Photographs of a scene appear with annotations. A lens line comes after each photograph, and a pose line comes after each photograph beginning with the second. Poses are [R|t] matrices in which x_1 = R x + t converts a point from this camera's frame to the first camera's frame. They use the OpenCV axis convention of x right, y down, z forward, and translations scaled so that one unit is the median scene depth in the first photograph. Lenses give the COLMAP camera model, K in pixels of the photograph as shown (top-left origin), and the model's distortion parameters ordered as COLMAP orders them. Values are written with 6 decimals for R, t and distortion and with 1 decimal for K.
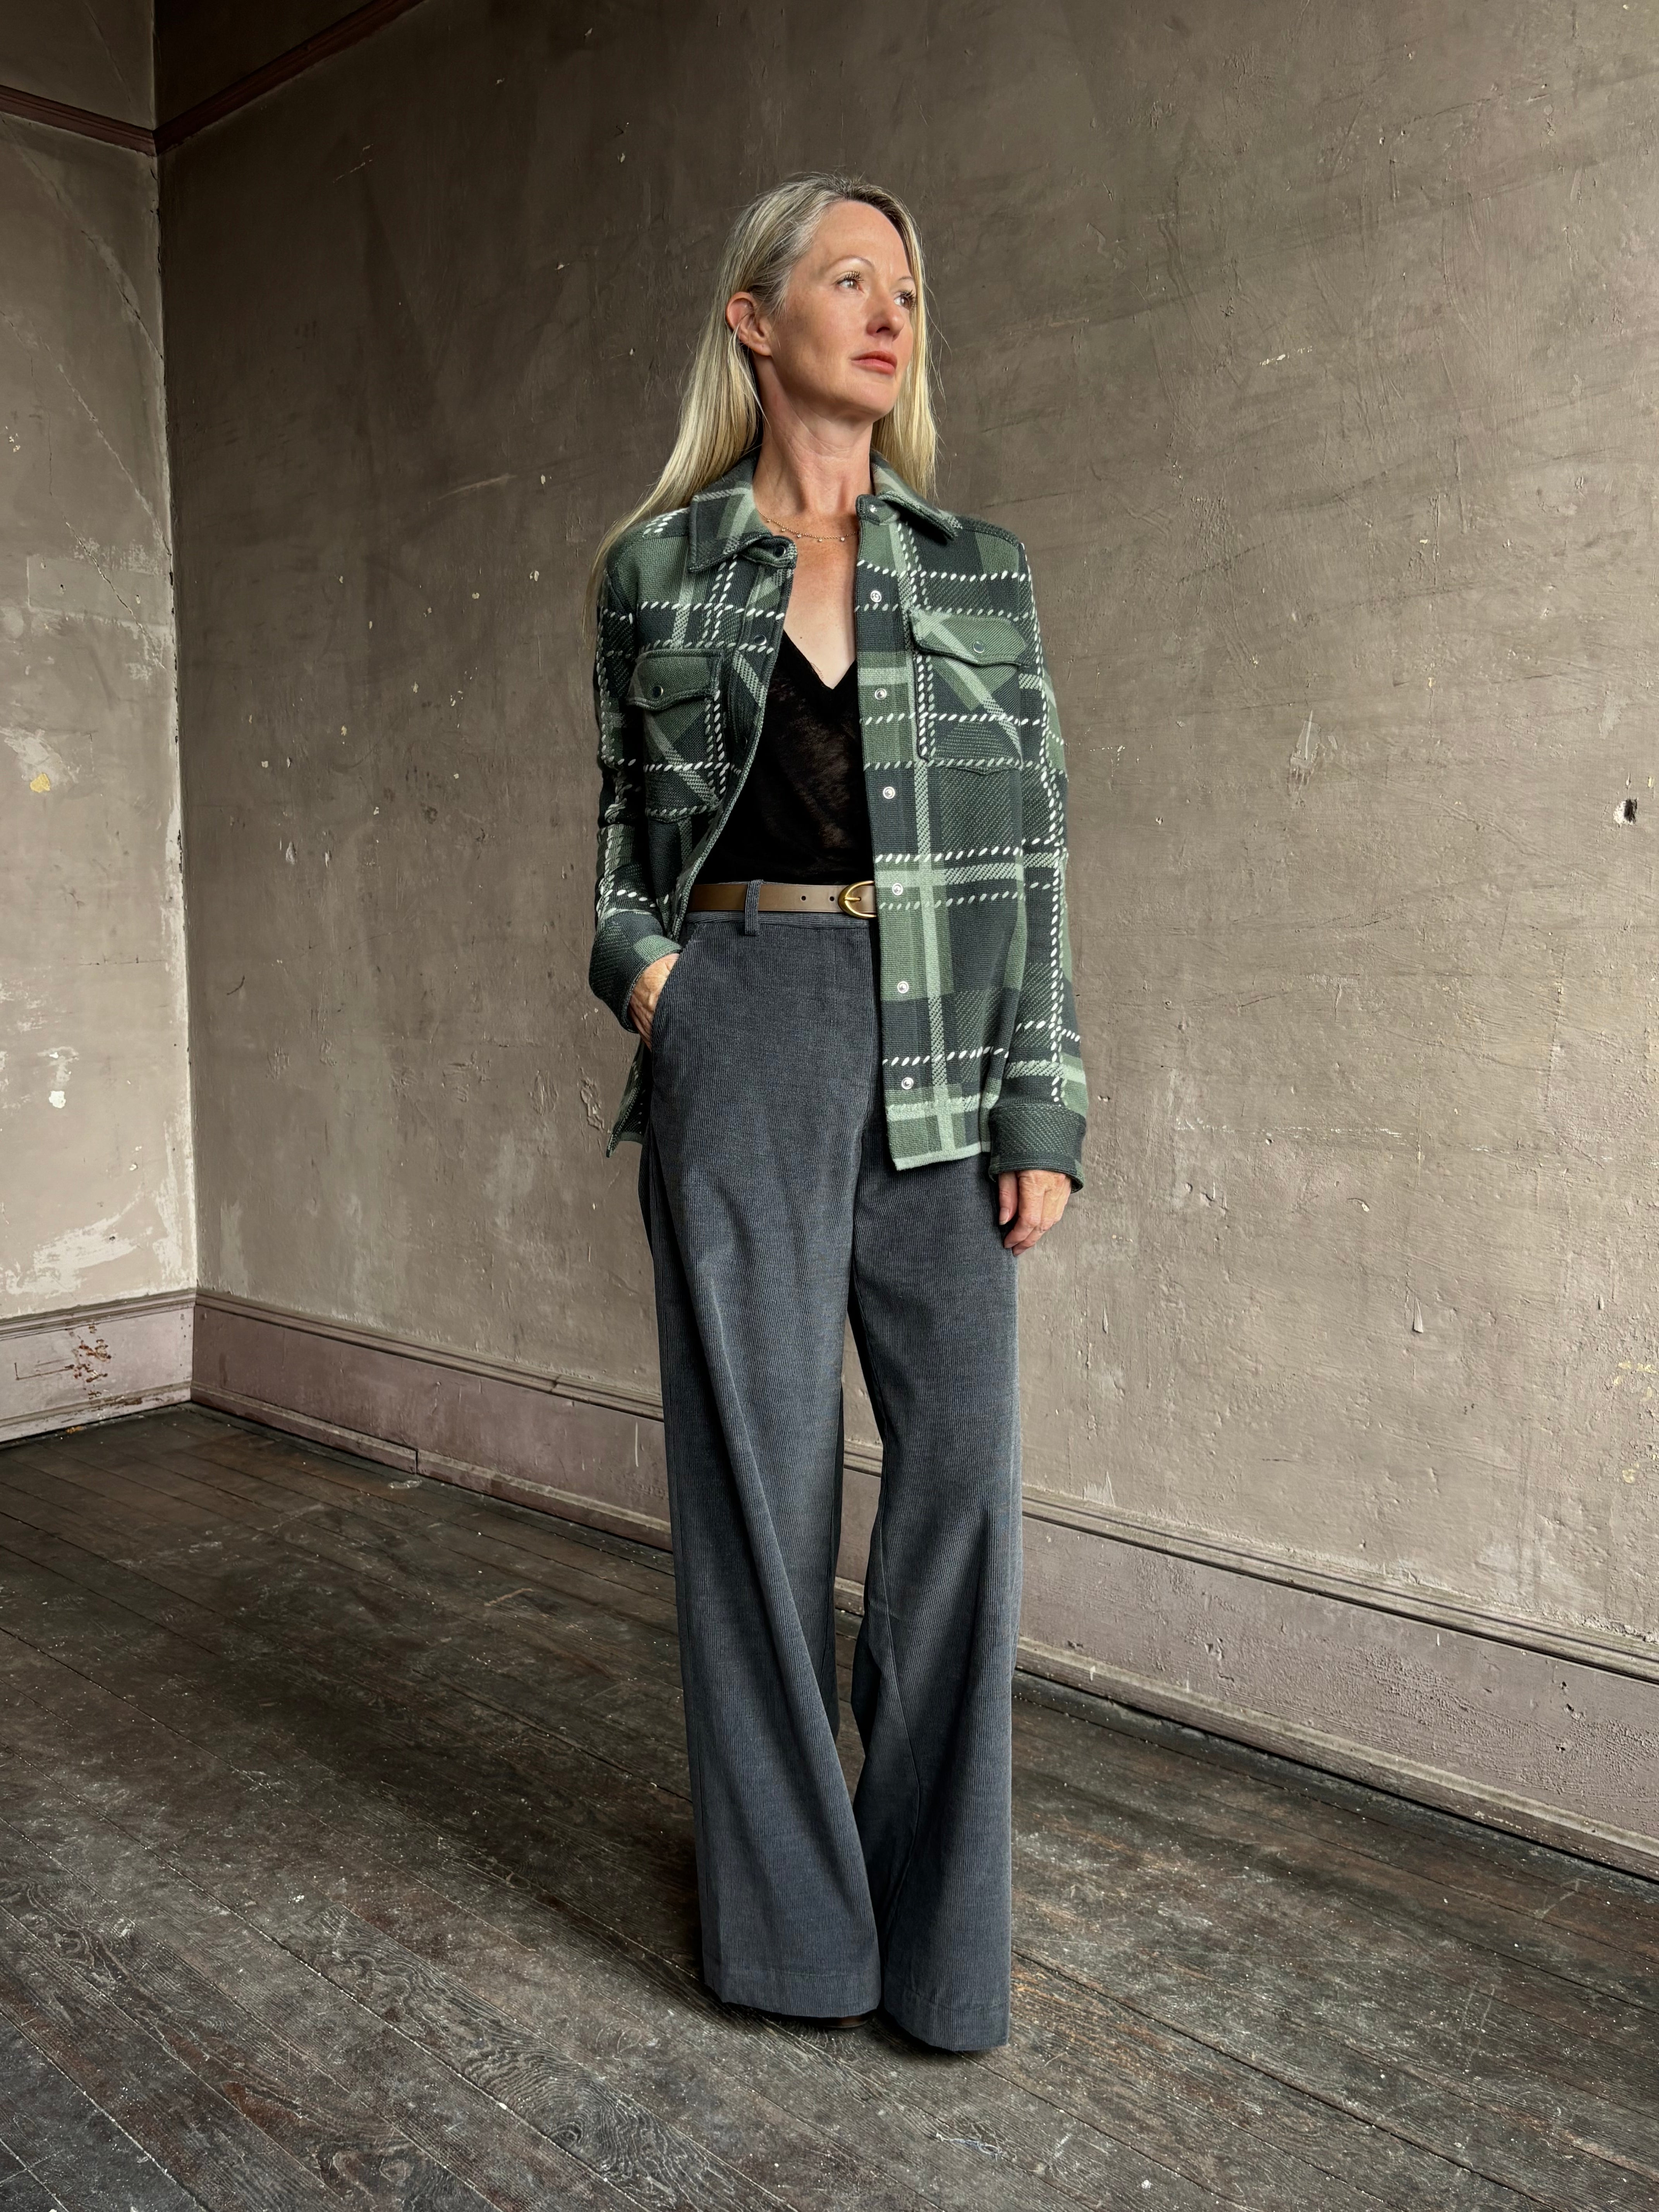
lens RADIAL K [[1870.3, 0, 872.8], [0, 1870.3, 1080.7], [0, 0, 1]] dist [0.018530, -0.055308]
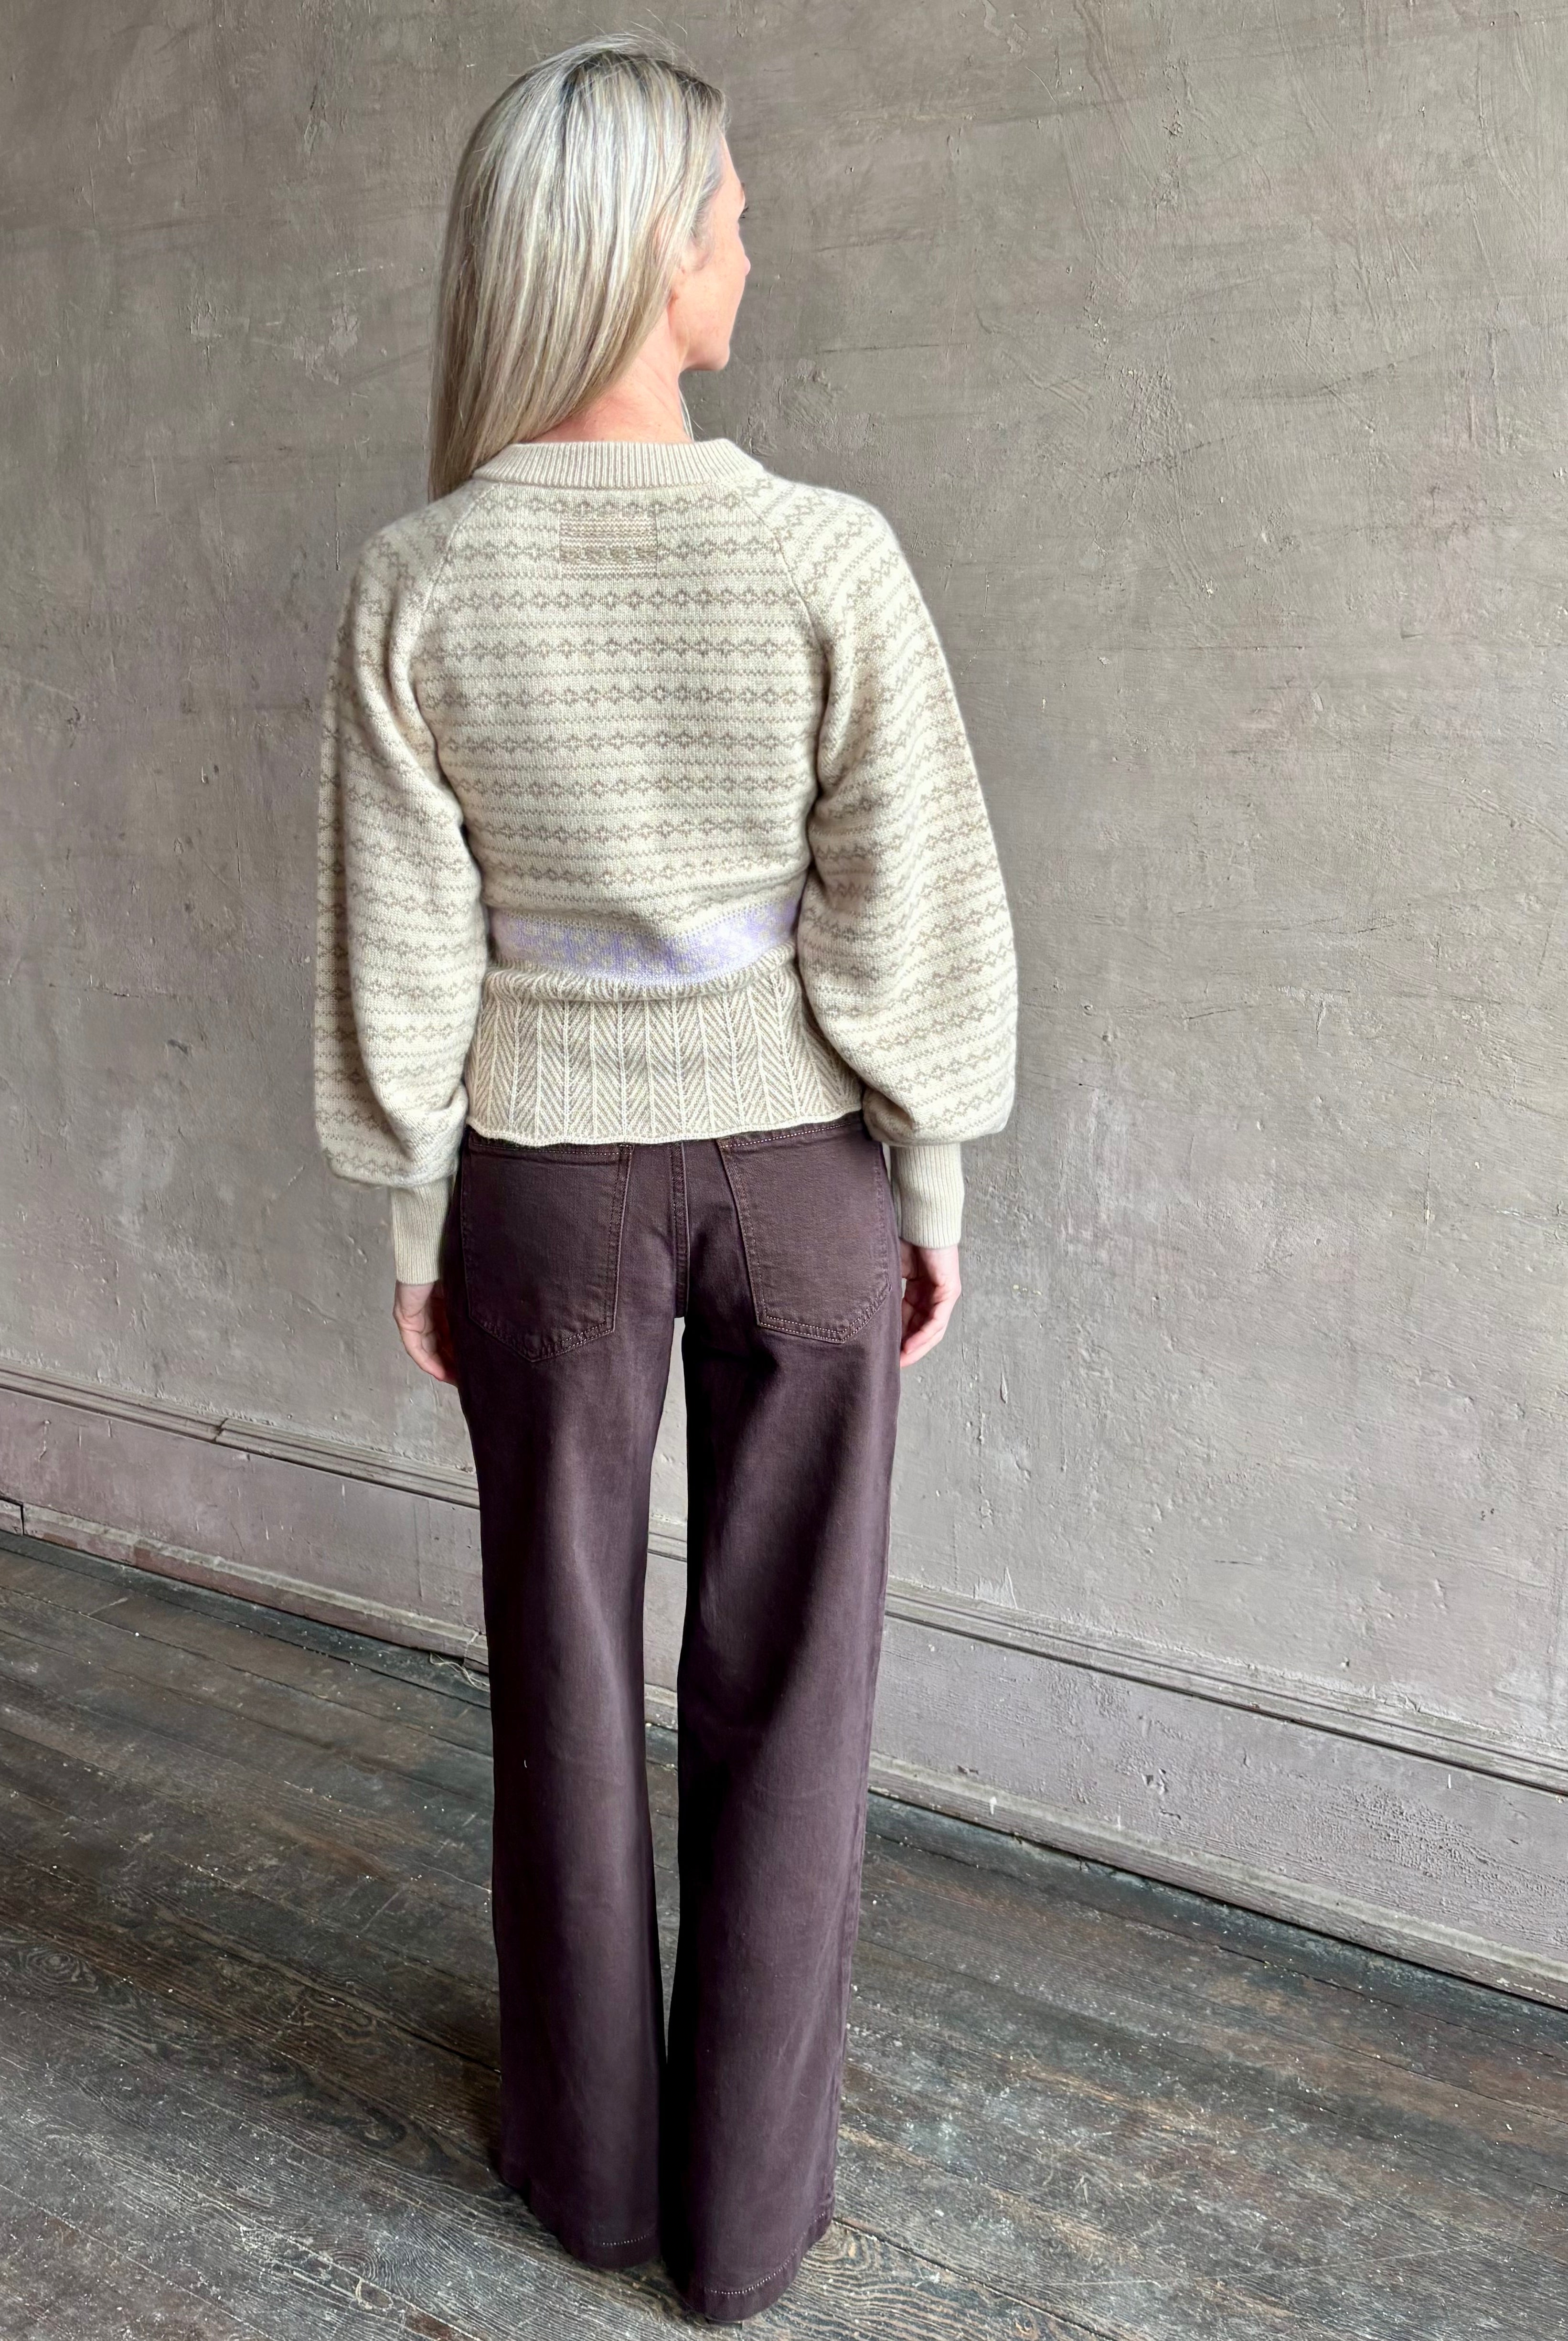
lens RADIAL K [[2055.8, 0, 784.1], [0, 2055.8, 915.6], [0, 0, 1]] dist [0.006458, -0.023364]
pose [[0.975813, -0.045224, 0.213878, -0.143592], [0.026728, 0.995709, 0.088595, -0.150938], [-0.216967, -0.080735, 0.972835, 0.168582]]
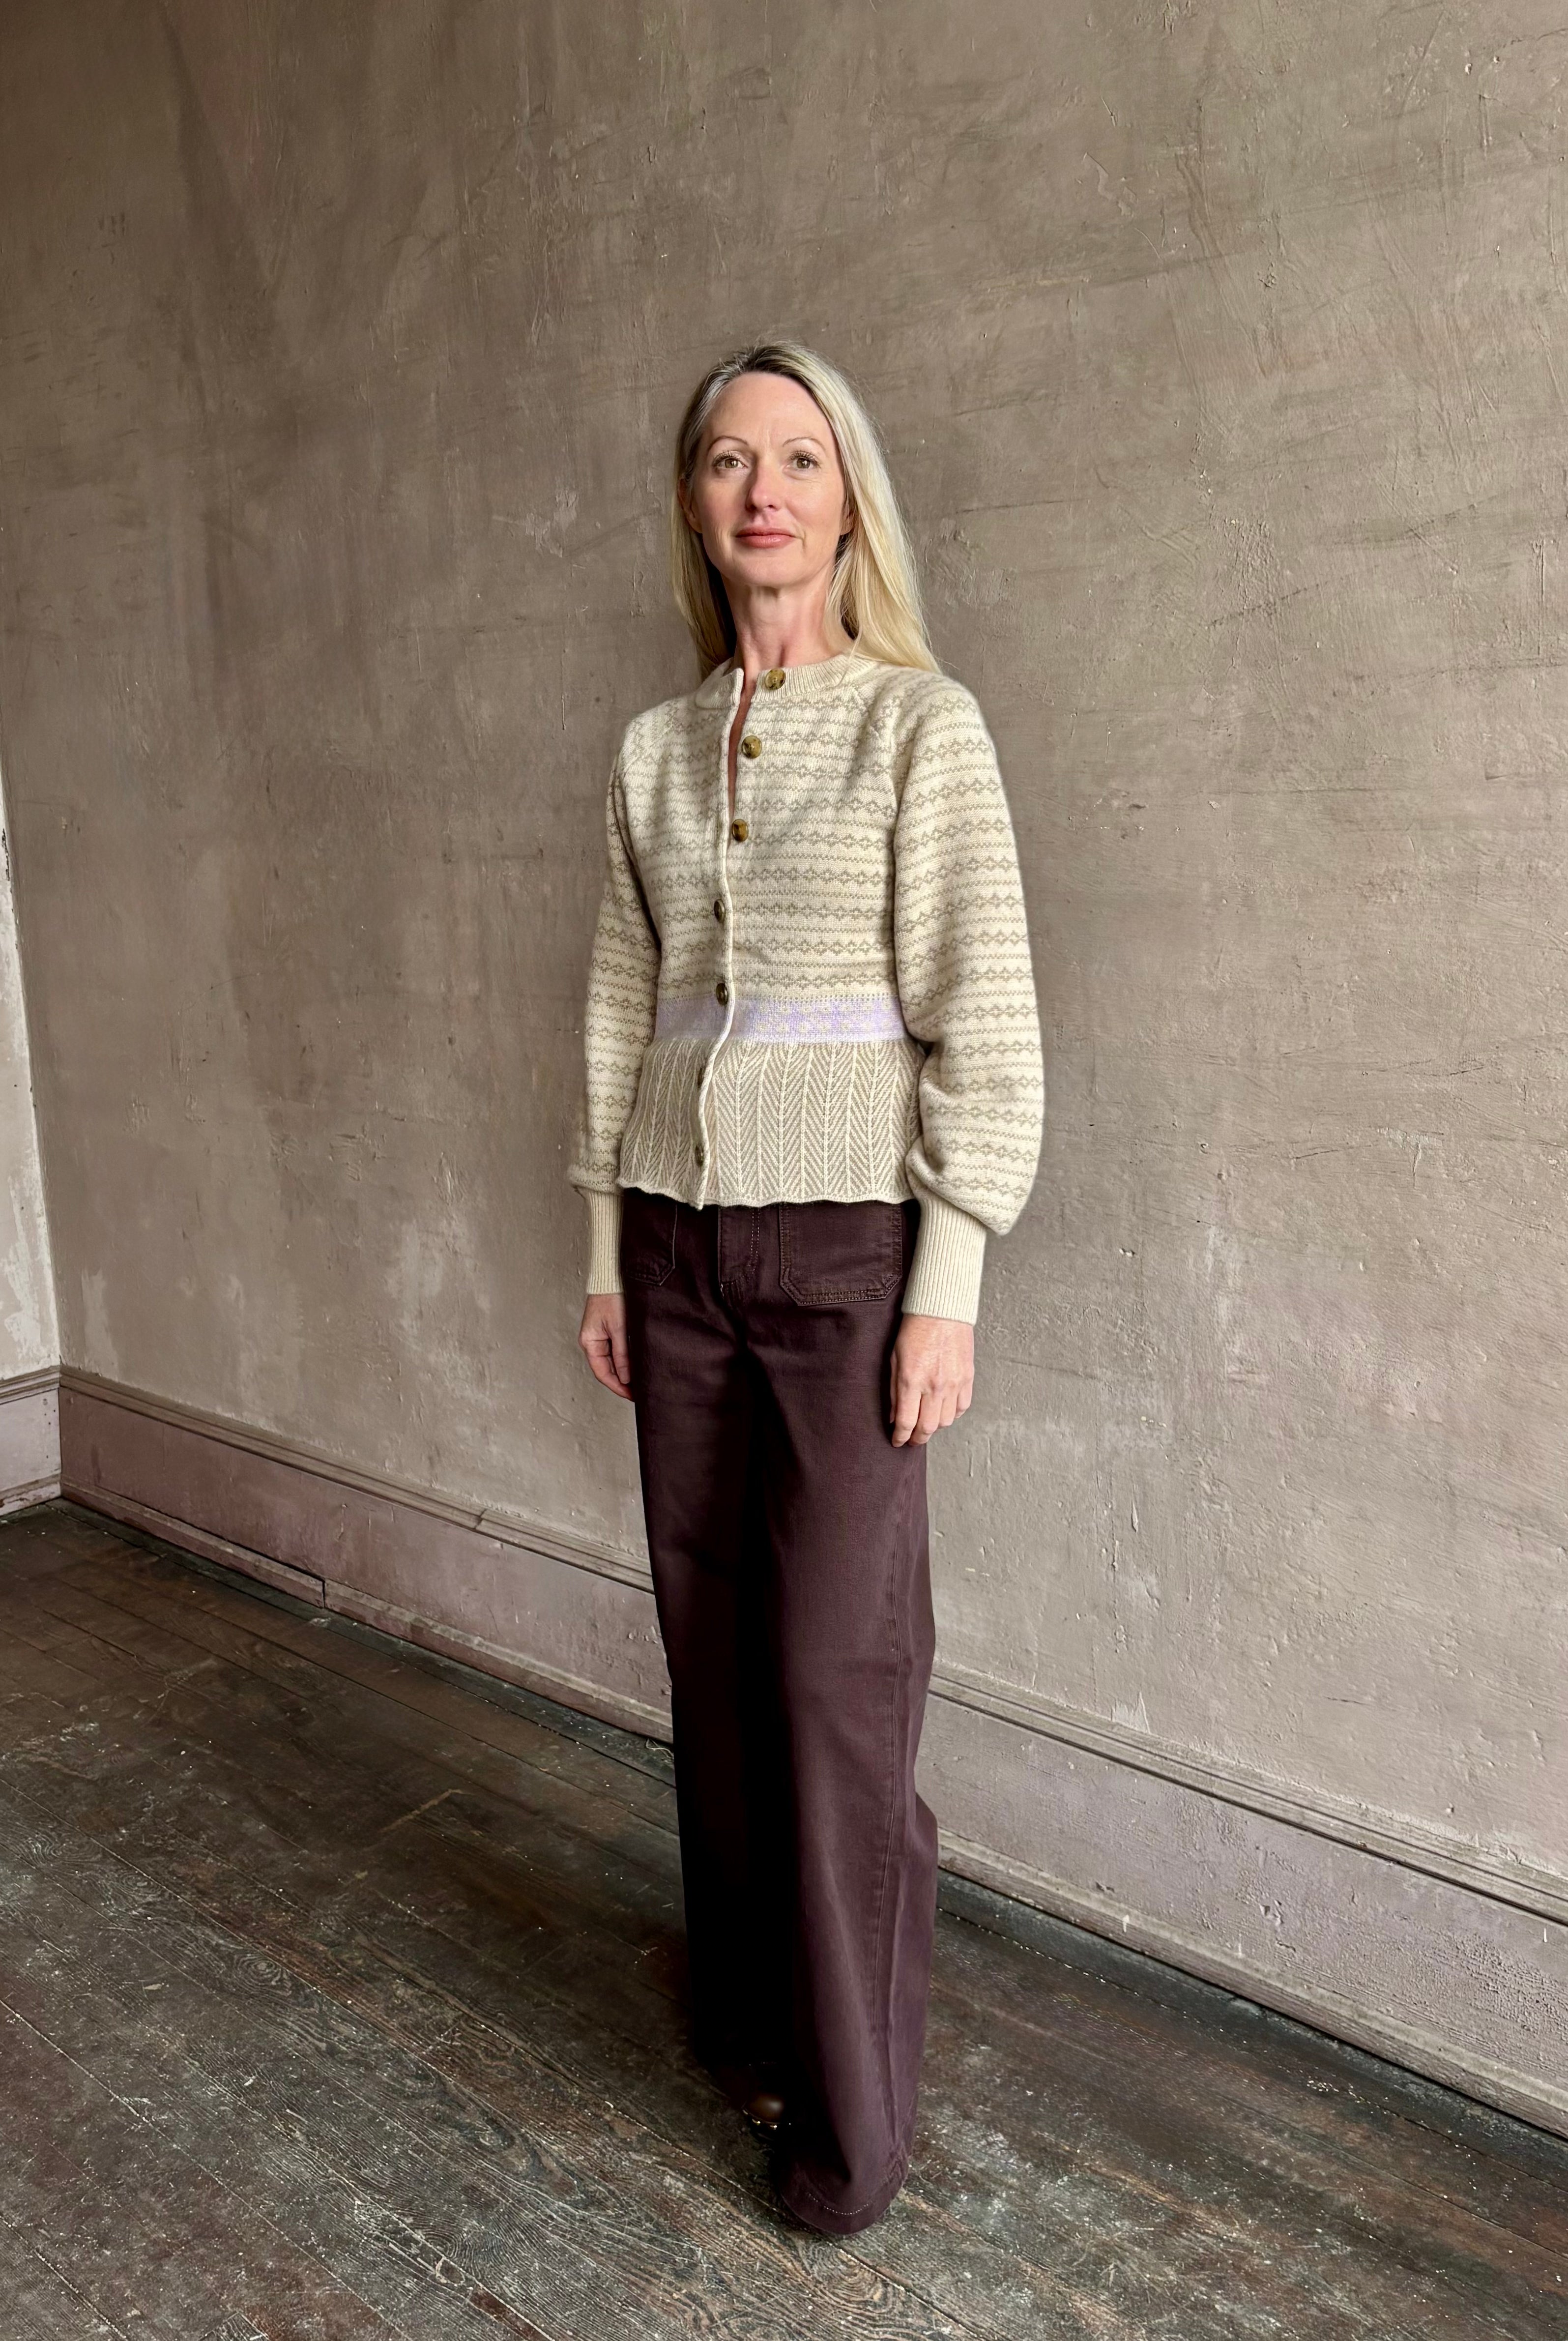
lens RADIAL K [[2120.2, 0, 833.7], [0, 2120.2, 1078.8], [0, 0, 1]] dist [0.004105, -0.017034]
pose [[0.999484, -0.030922, -0.008678, 0.005731], [0.031575, 0.995491, 0.089443, -0.147541], [0.005873, -0.089671, 0.995954, 0.080791]]
